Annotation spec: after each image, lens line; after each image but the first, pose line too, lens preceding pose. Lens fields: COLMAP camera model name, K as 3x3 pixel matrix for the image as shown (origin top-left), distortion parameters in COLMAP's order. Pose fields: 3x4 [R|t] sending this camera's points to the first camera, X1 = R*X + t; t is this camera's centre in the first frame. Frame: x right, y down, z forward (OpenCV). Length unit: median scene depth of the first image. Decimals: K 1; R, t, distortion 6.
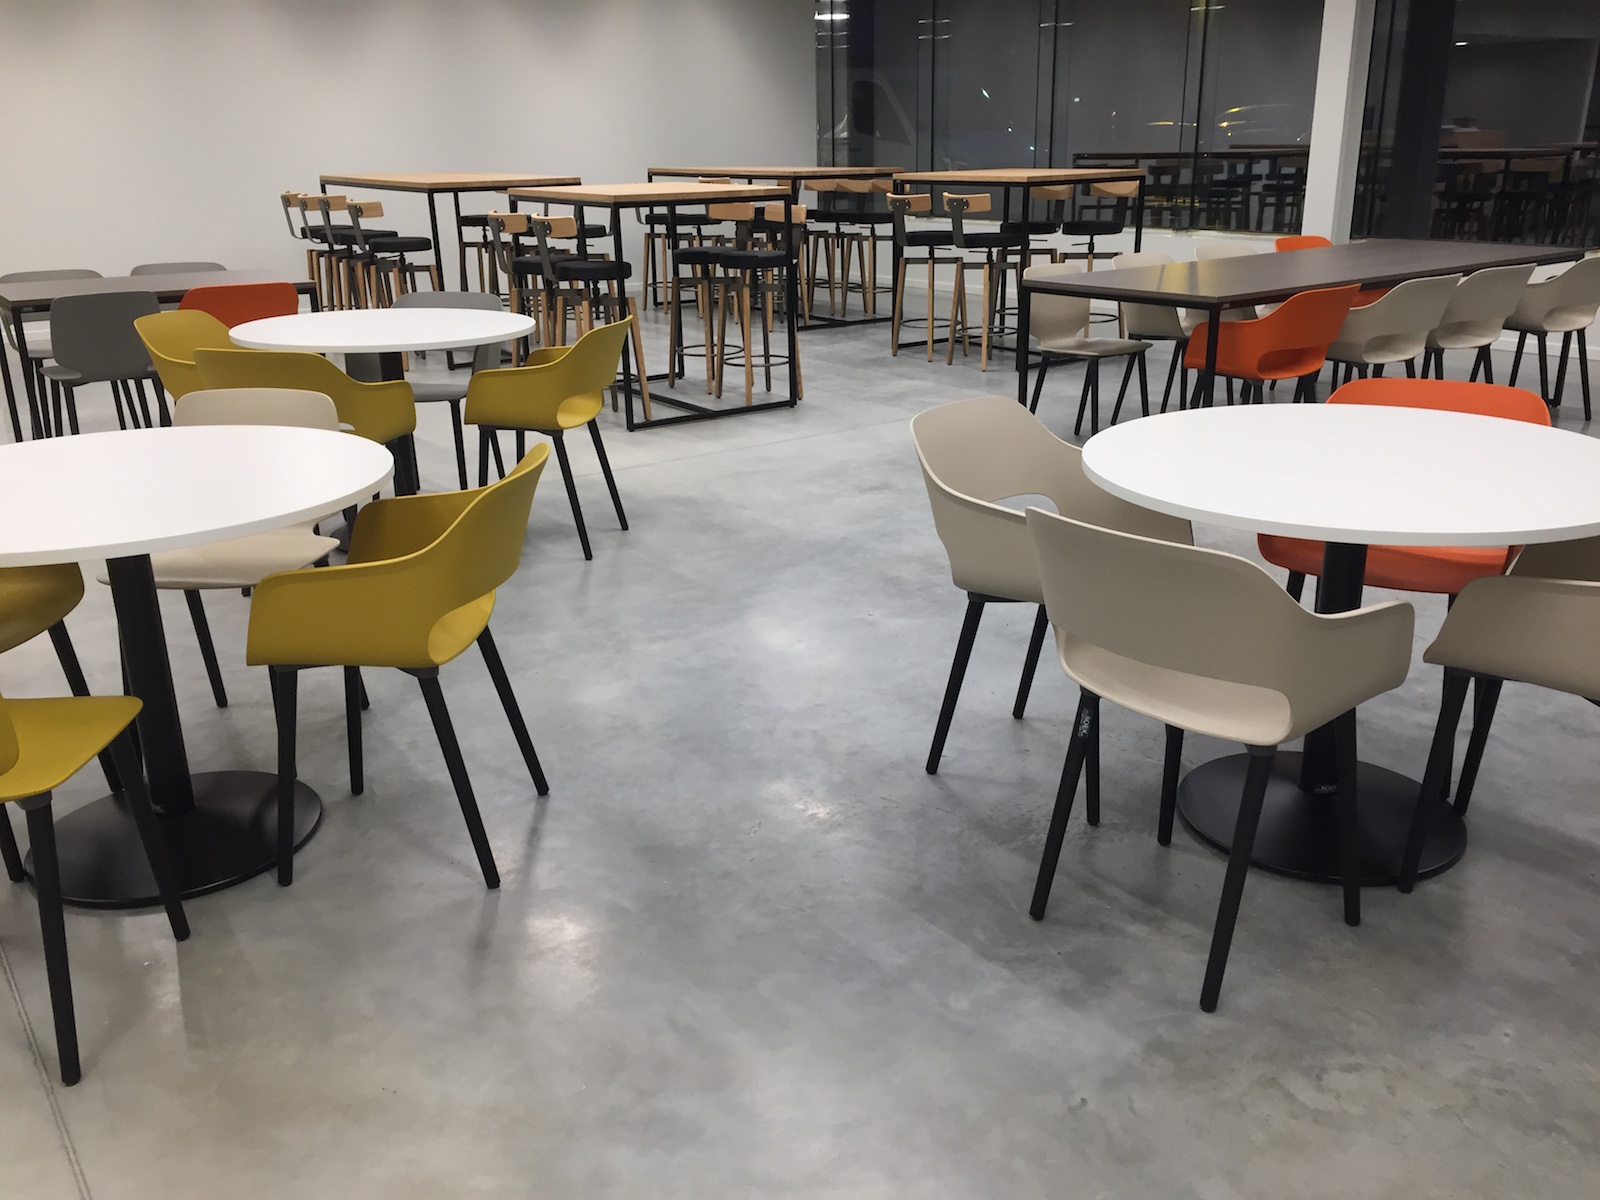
lens RADIAL K [[1356.3, 0, 803.7], [0, 1356.3, 594.9], [0, 0, 1]] dist [0.070542, -0.085950]
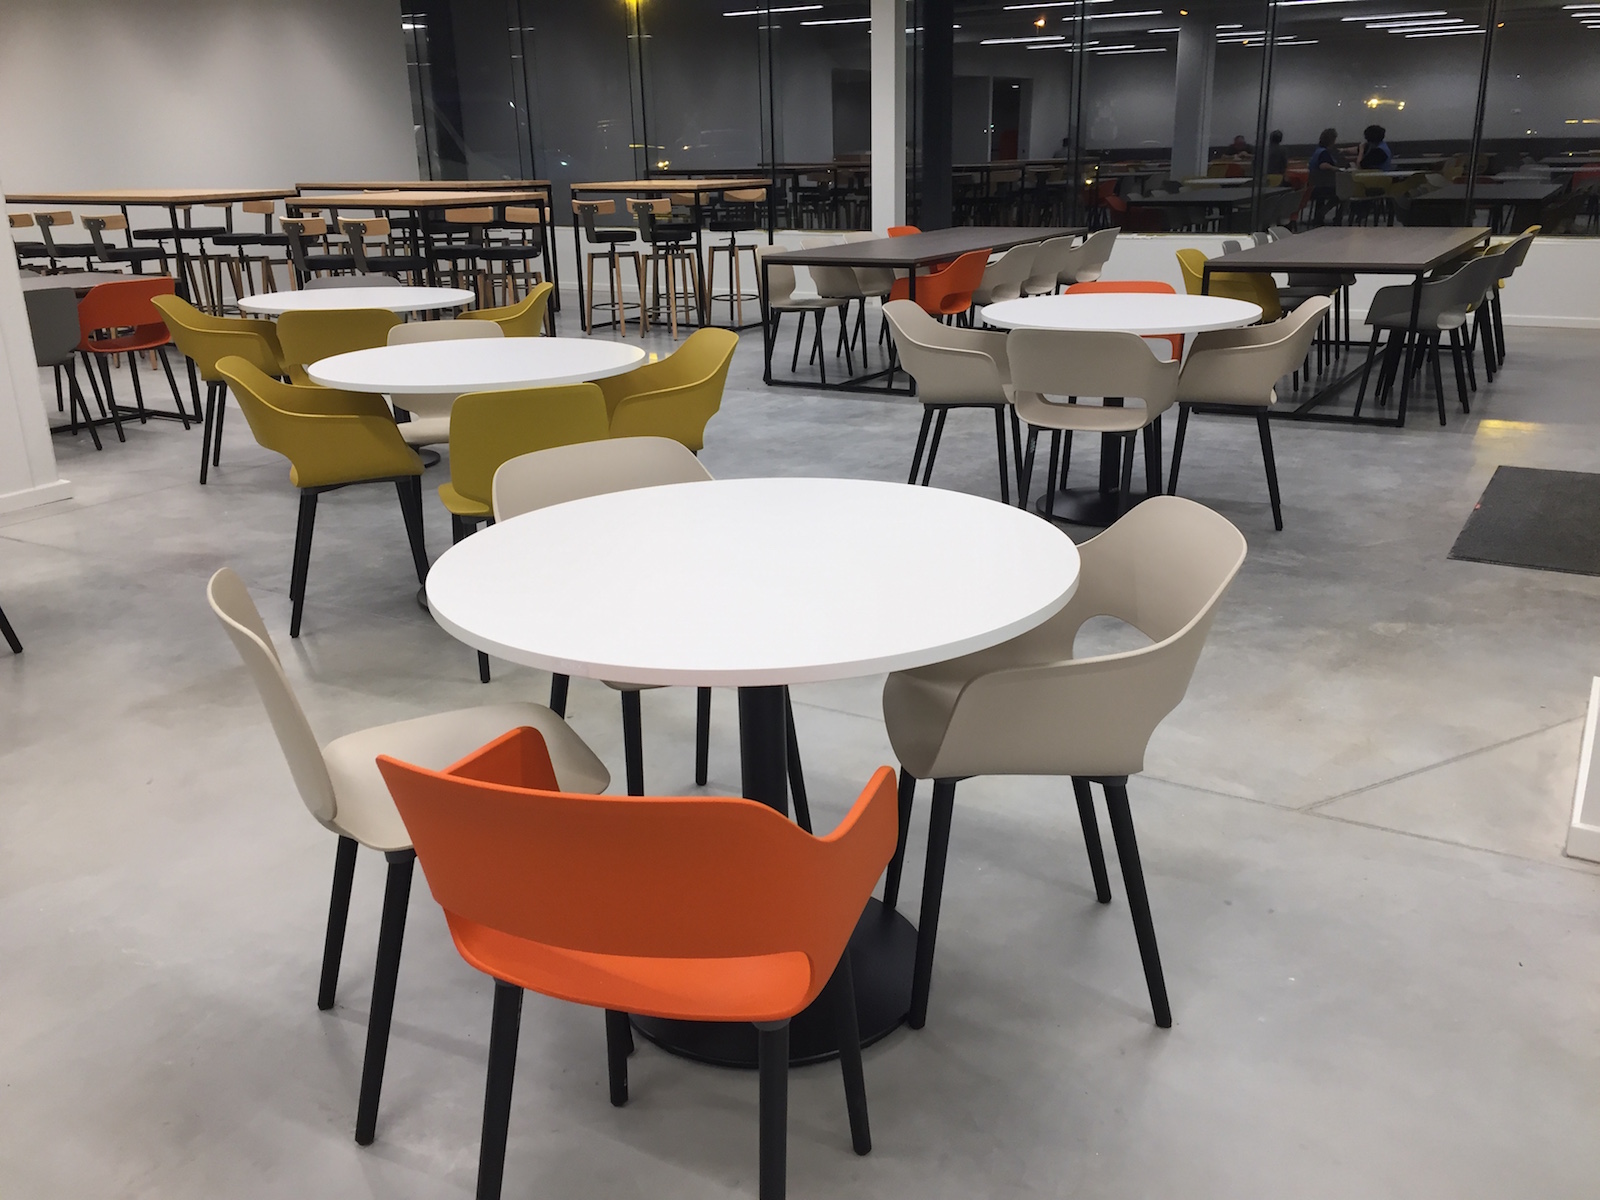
lens RADIAL K [[1356.3, 0, 803.7], [0, 1356.3, 594.9], [0, 0, 1]] dist [0.070542, -0.085950]
pose [[0.923512, -0.123859, 0.363022, -0.232597], [0.128196, 0.991674, 0.012224, 0.066002], [-0.361513, 0.035248, 0.931700, -0.197839]]
